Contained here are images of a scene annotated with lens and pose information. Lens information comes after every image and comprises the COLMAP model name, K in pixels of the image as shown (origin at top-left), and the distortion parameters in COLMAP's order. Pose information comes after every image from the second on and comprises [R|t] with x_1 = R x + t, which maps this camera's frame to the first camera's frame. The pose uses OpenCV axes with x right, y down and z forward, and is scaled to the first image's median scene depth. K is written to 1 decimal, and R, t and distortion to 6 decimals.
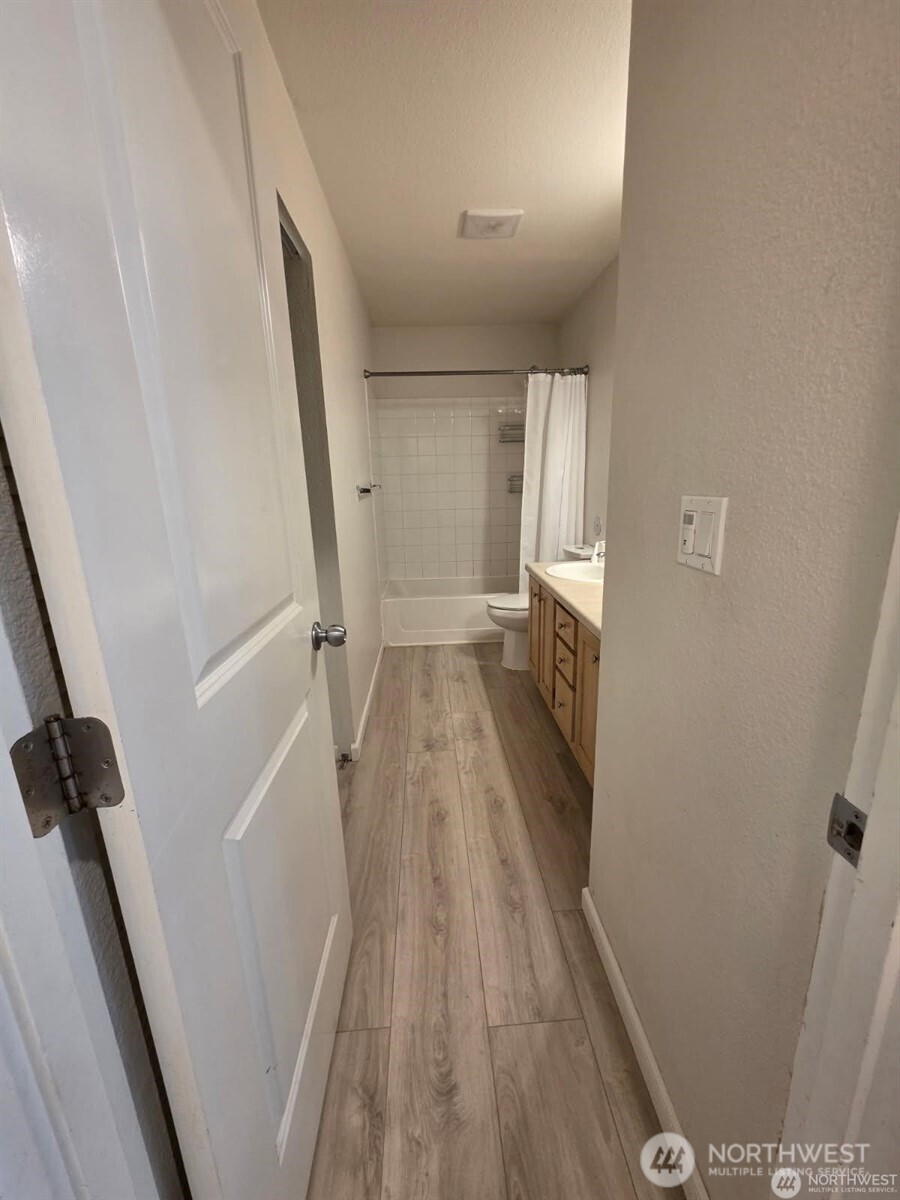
lens RADIAL K [[475.7, 0, 451.4], [0, 475.7, 596.4], [0, 0, 1]] dist [0.001350, -0.000107]
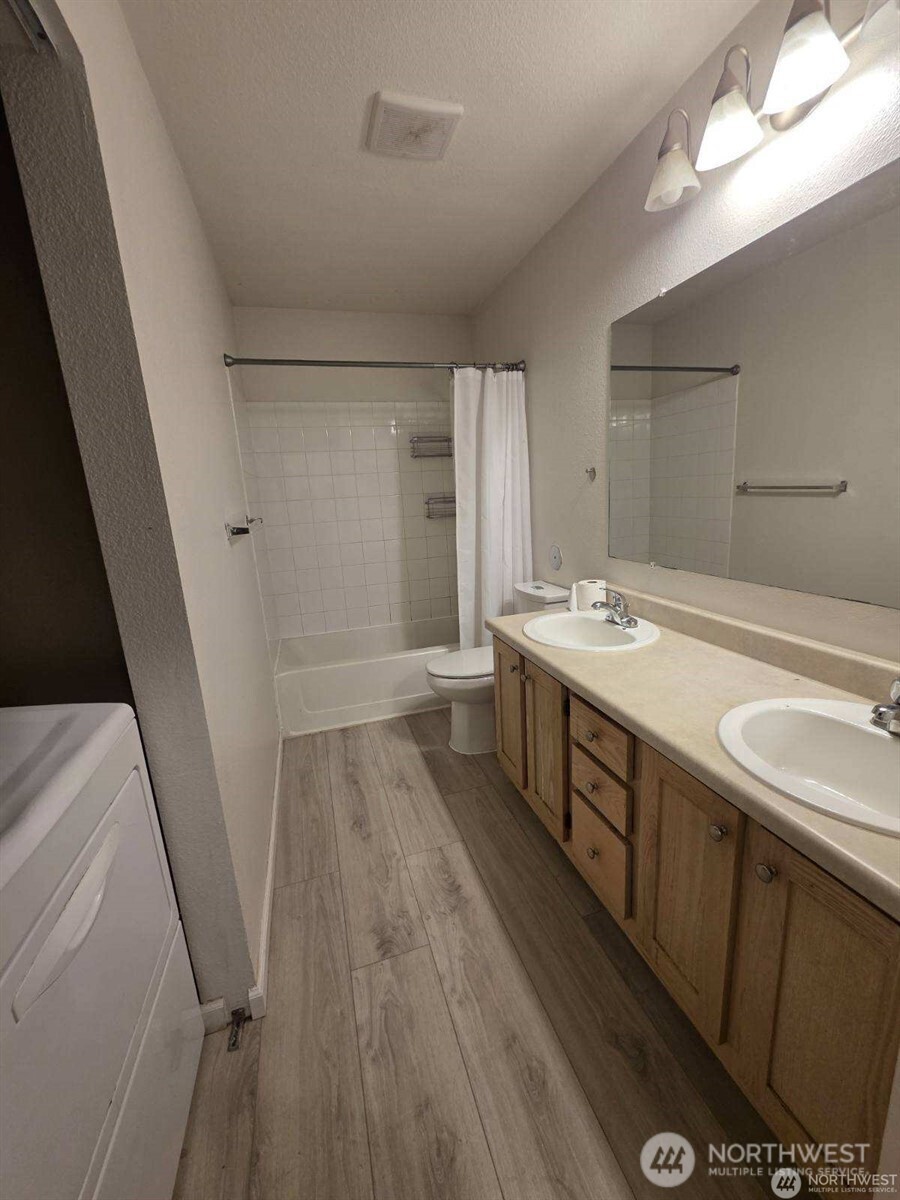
lens RADIAL K [[475.7, 0, 451.4], [0, 475.7, 596.4], [0, 0, 1]] dist [0.001350, -0.000107]
pose [[0.969618, -0.080156, 0.231120, -0.052678], [0.089079, 0.995619, -0.028416, -0.079545], [-0.227830, 0.048141, 0.972510, 0.277500]]
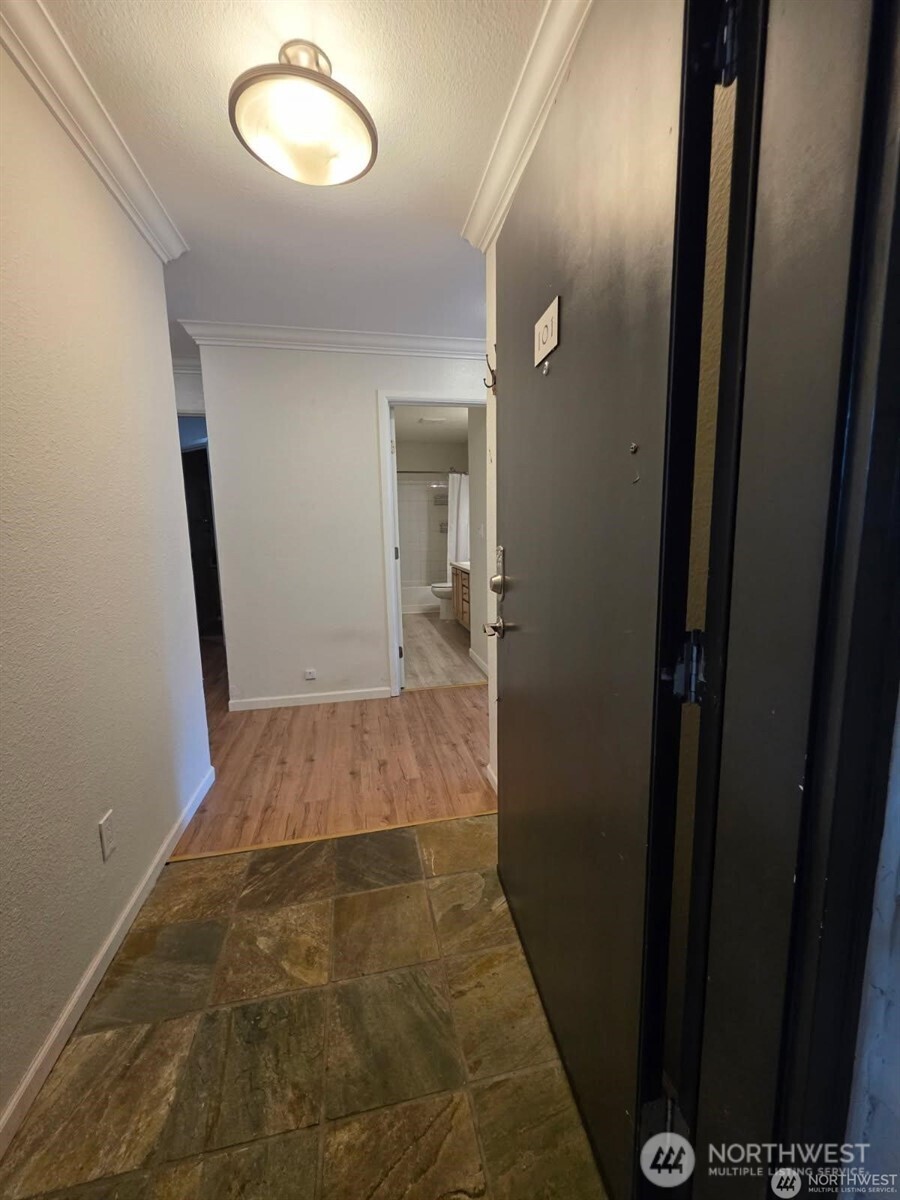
lens RADIAL K [[475.7, 0, 451.4], [0, 475.7, 596.4], [0, 0, 1]] dist [0.001350, -0.000107]
pose [[0.988561, -0.008386, 0.150589, -0.148145], [0.023717, 0.994674, -0.100304, 0.274025], [-0.148946, 0.102728, 0.983495, -1.000004]]
